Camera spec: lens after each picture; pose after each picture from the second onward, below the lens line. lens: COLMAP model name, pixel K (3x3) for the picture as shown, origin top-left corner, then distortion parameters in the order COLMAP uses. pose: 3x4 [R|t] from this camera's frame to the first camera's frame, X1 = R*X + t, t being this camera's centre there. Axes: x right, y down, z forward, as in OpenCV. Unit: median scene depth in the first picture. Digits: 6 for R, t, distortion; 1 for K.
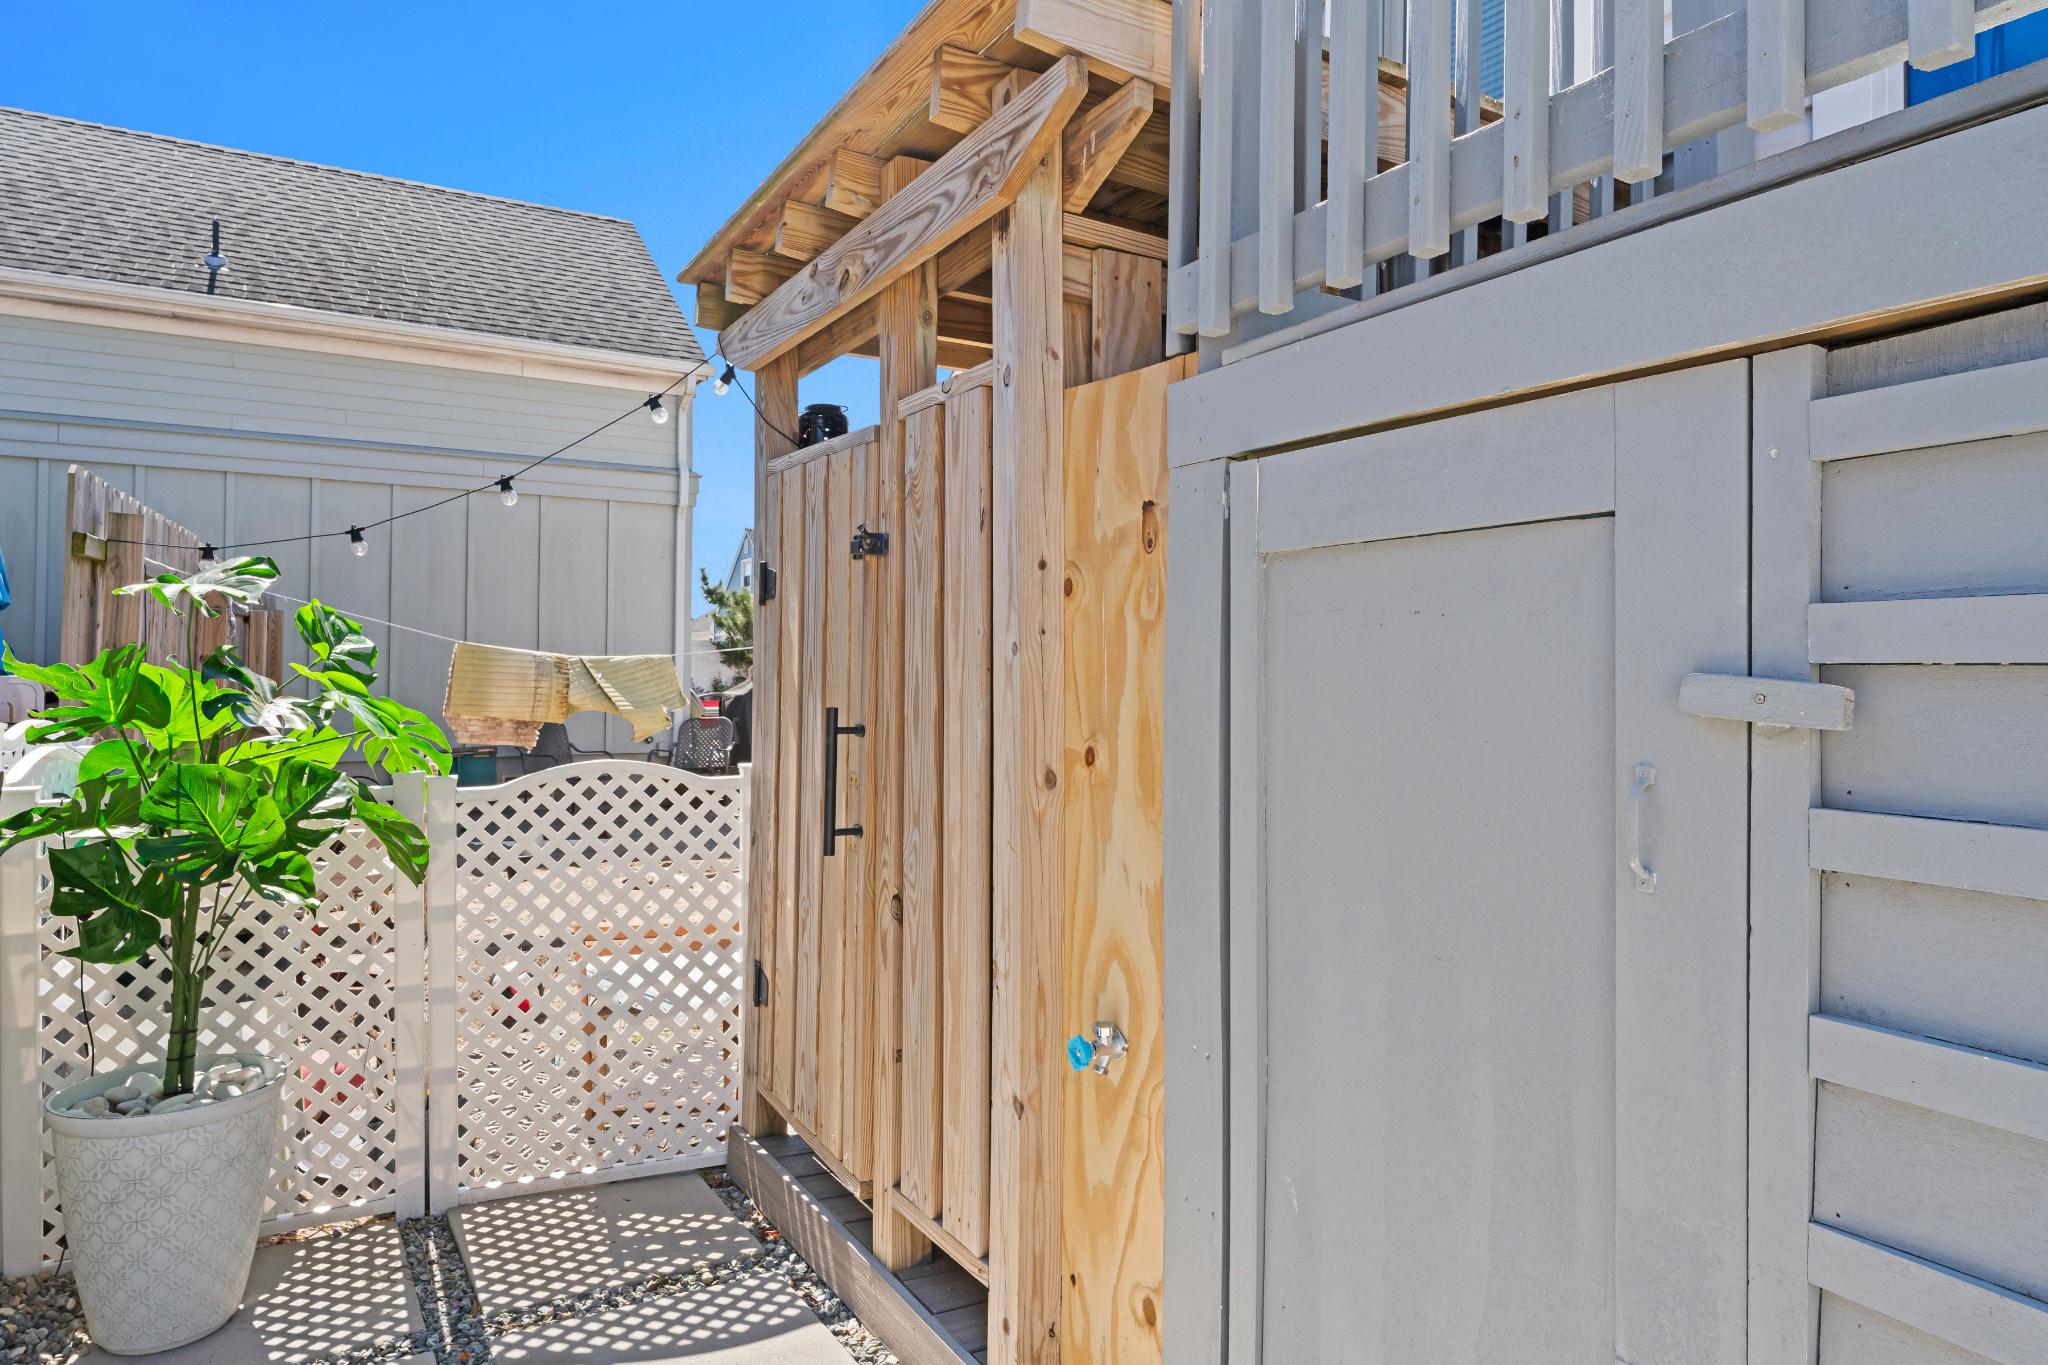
lens RADIAL K [[1248.2, 0, 1022.0], [0, 1248.2, 673.9], [0, 0, 1]] dist [-0.002526, 0.003838]
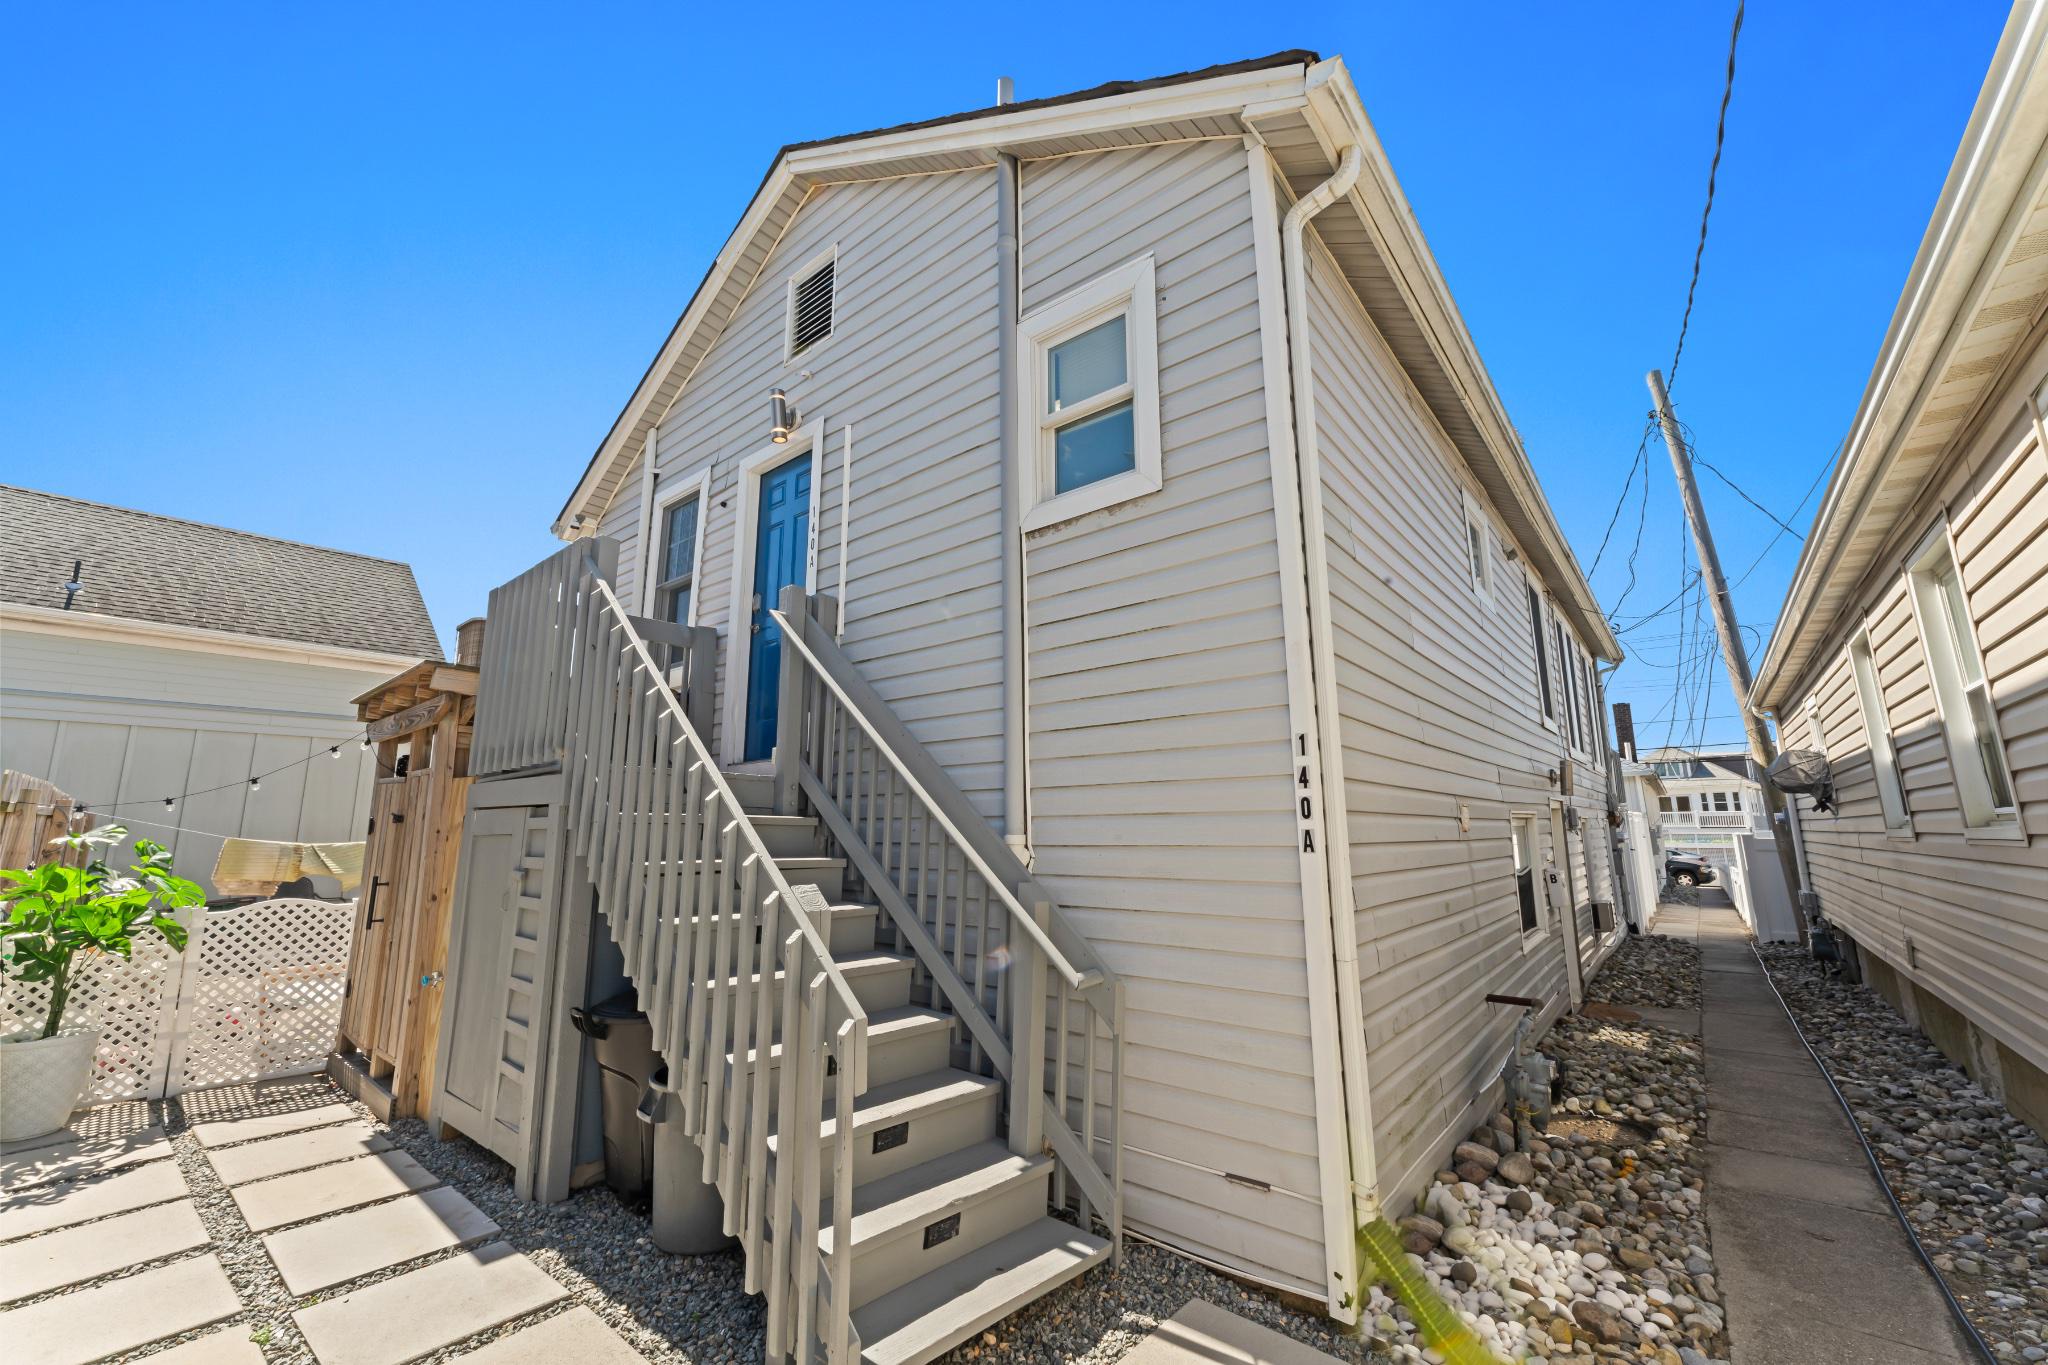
lens RADIAL K [[805.1, 0, 1022.3], [0, 805.1, 695.0], [0, 0, 1]] dist [-0.000539, -0.000296]
pose [[0.944050, 0.040767, 0.327272, 0.550862], [0.013907, 0.986527, -0.163004, -0.054036], [-0.329508, 0.158436, 0.930764, -1.118925]]
